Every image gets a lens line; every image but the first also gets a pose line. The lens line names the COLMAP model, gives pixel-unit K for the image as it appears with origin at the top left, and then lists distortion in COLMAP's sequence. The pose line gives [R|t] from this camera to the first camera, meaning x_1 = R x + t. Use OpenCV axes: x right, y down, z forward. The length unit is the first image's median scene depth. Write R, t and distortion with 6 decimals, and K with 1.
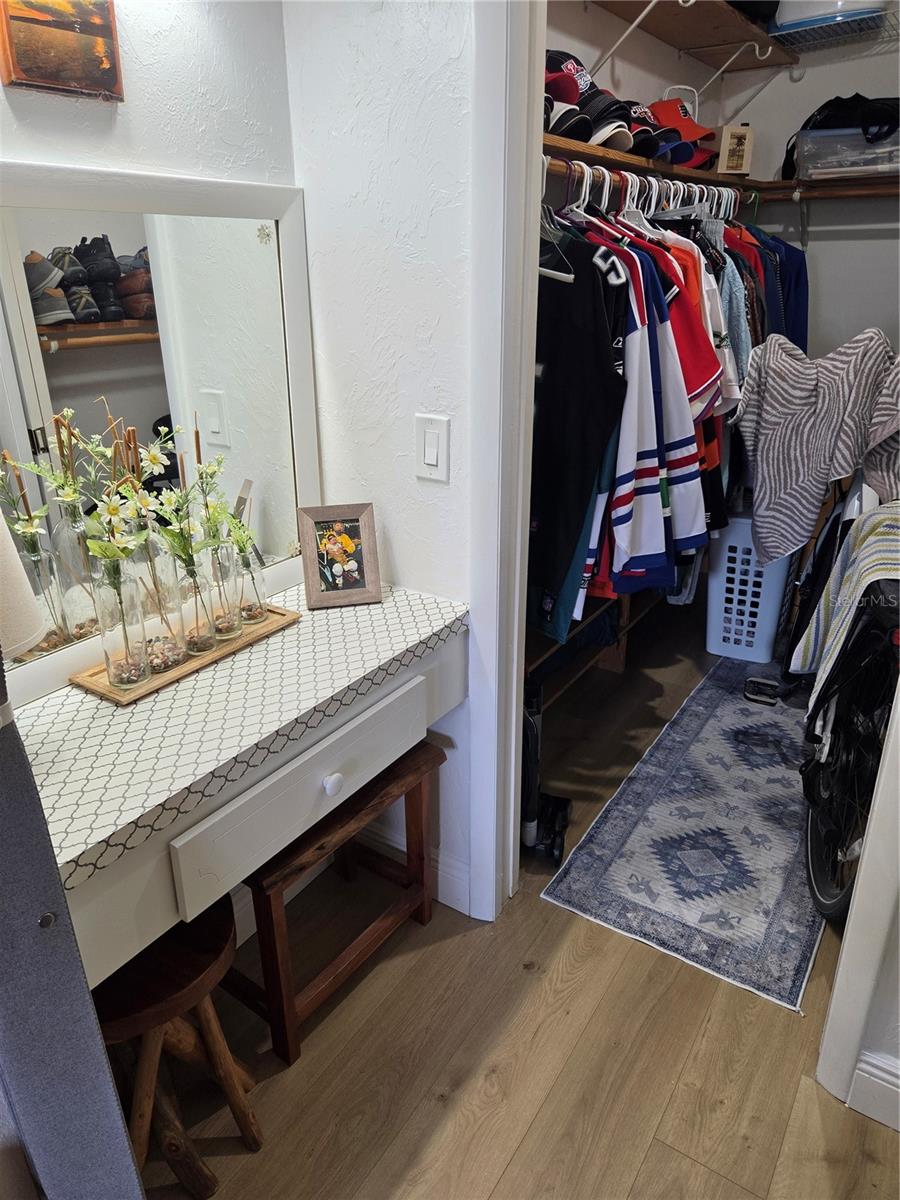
lens RADIAL K [[811.4, 0, 448.0], [0, 811.4, 588.3], [0, 0, 1]] dist [0.074593, -0.061857]
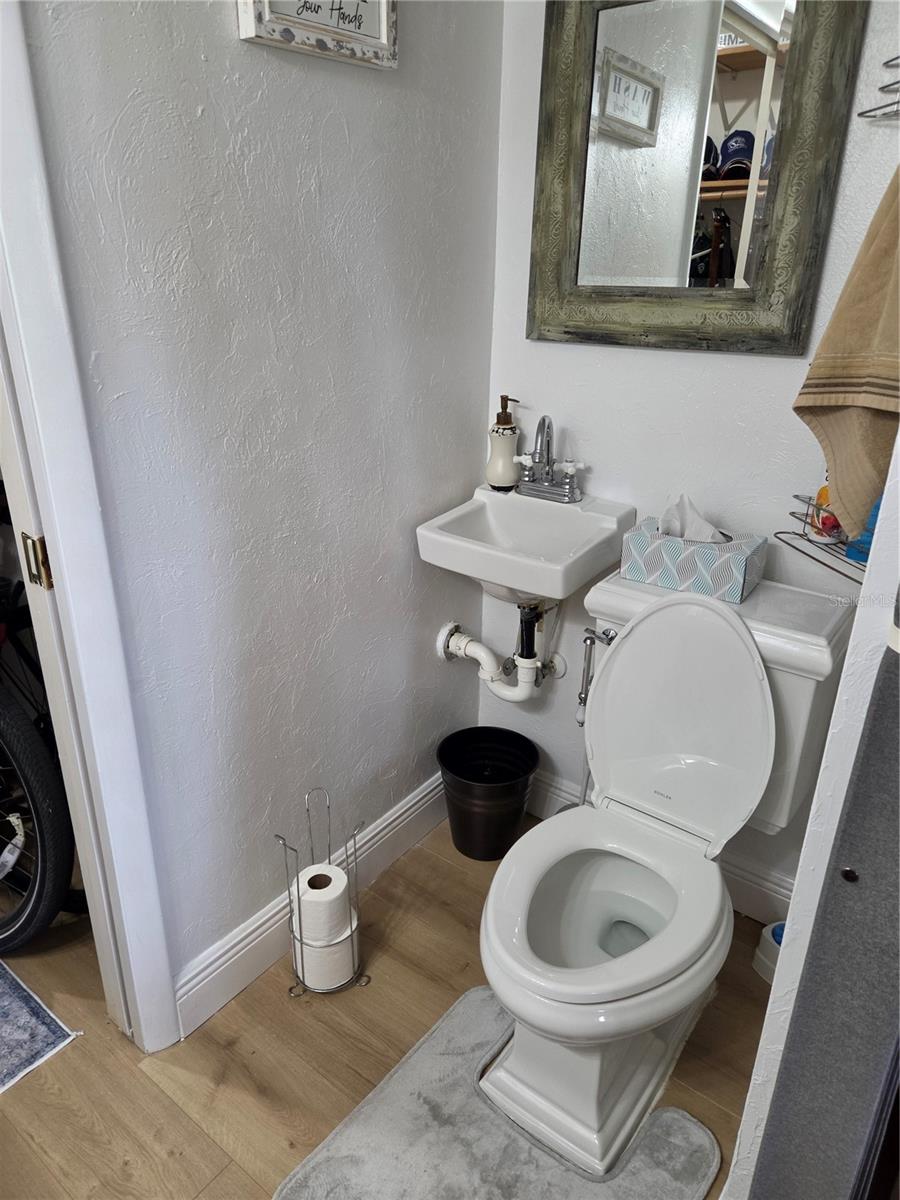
lens RADIAL K [[802.7, 0, 440.4], [0, 802.7, 595.6], [0, 0, 1]] dist [0.075315, -0.064791]
pose [[0.073785, -0.375879, 0.923726, -0.147362], [0.360709, 0.873600, 0.326669, -0.046377], [-0.929755, 0.309093, 0.200041, 0.219319]]
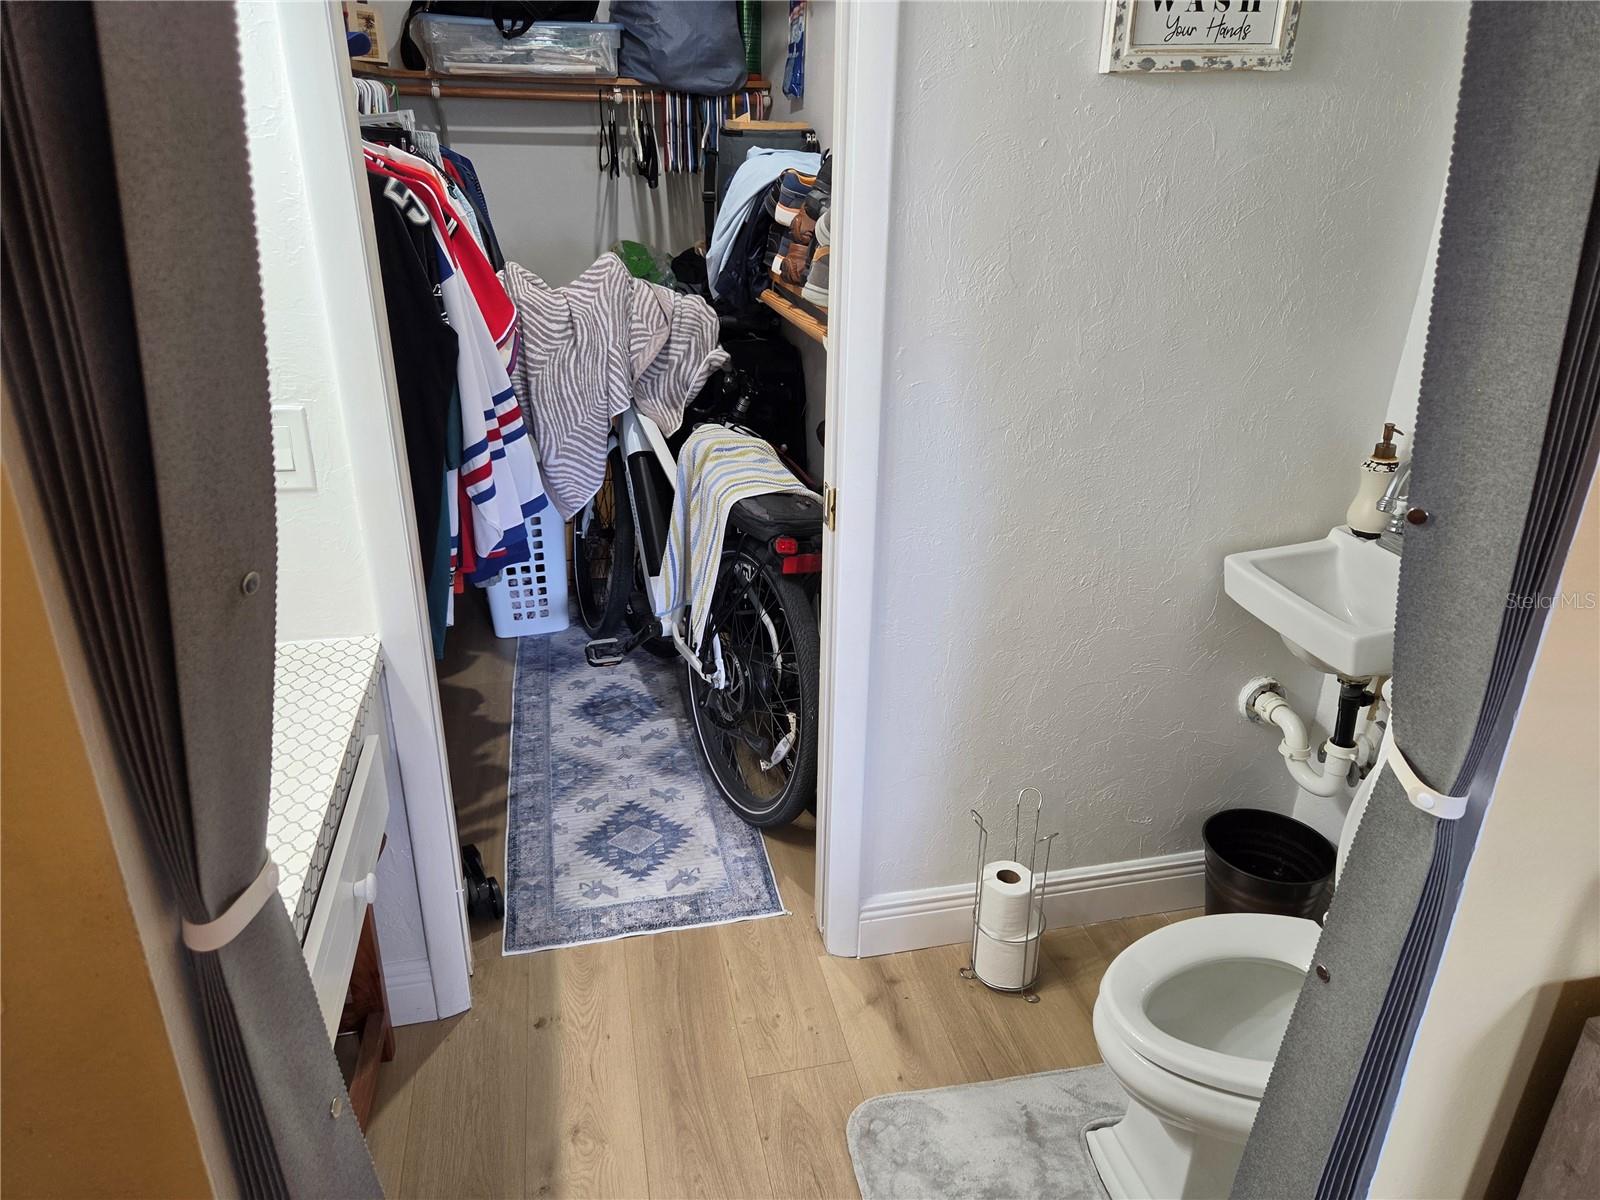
lens RADIAL K [[1070.3, 0, 802.6], [0, 1070.3, 602.1], [0, 0, 1]] dist [0.075315, -0.064791]
pose [[0.692497, -0.272174, 0.668108, -0.275078], [0.251598, 0.959072, 0.129924, -0.031689], [-0.676126, 0.078122, 0.732633, -0.037817]]
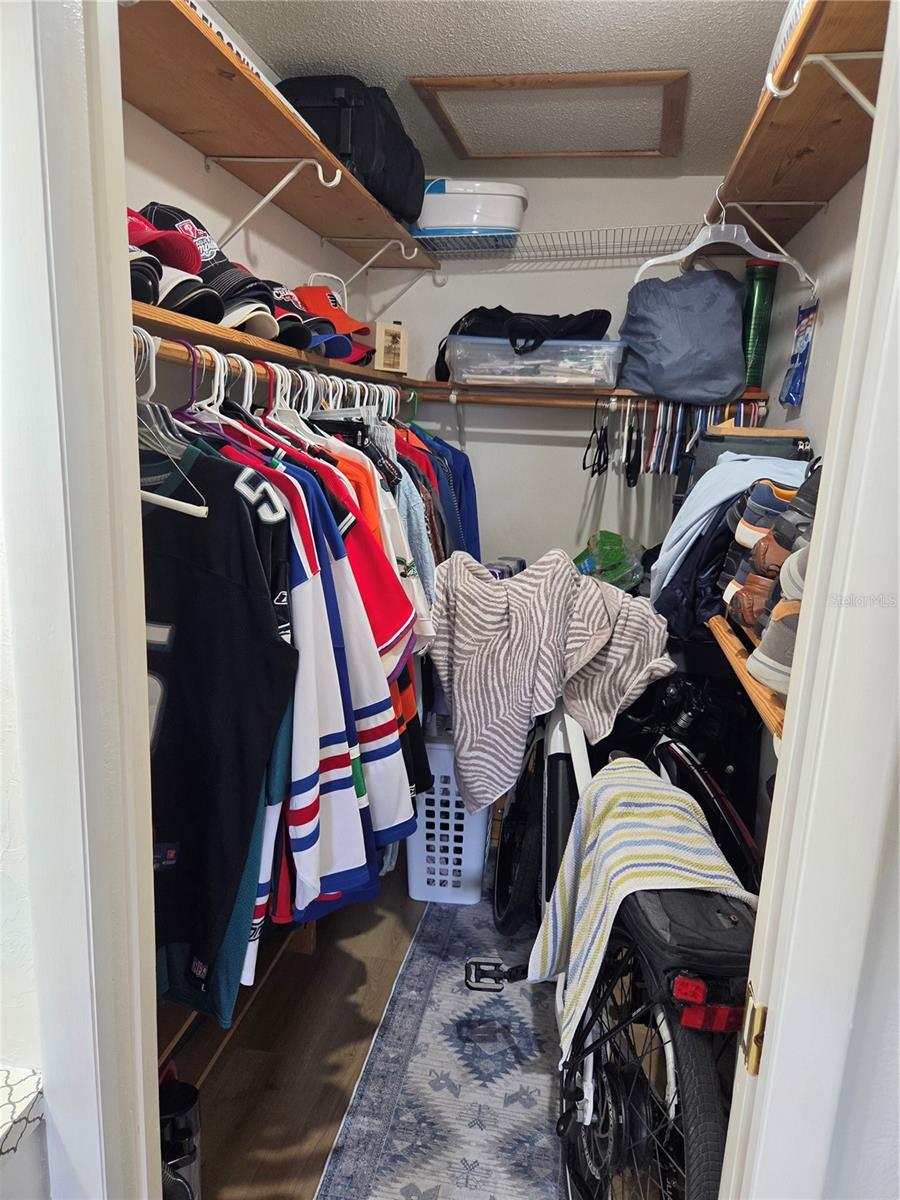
lens RADIAL K [[807.2, 0, 462.6], [0, 807.2, 613.6], [0, 0, 1]] dist [0.076823, -0.070118]
pose [[0.914141, -0.038079, 0.403603, 0.052772], [0.097925, 0.986838, -0.128689, -0.138000], [-0.393390, 0.157163, 0.905839, 0.237972]]
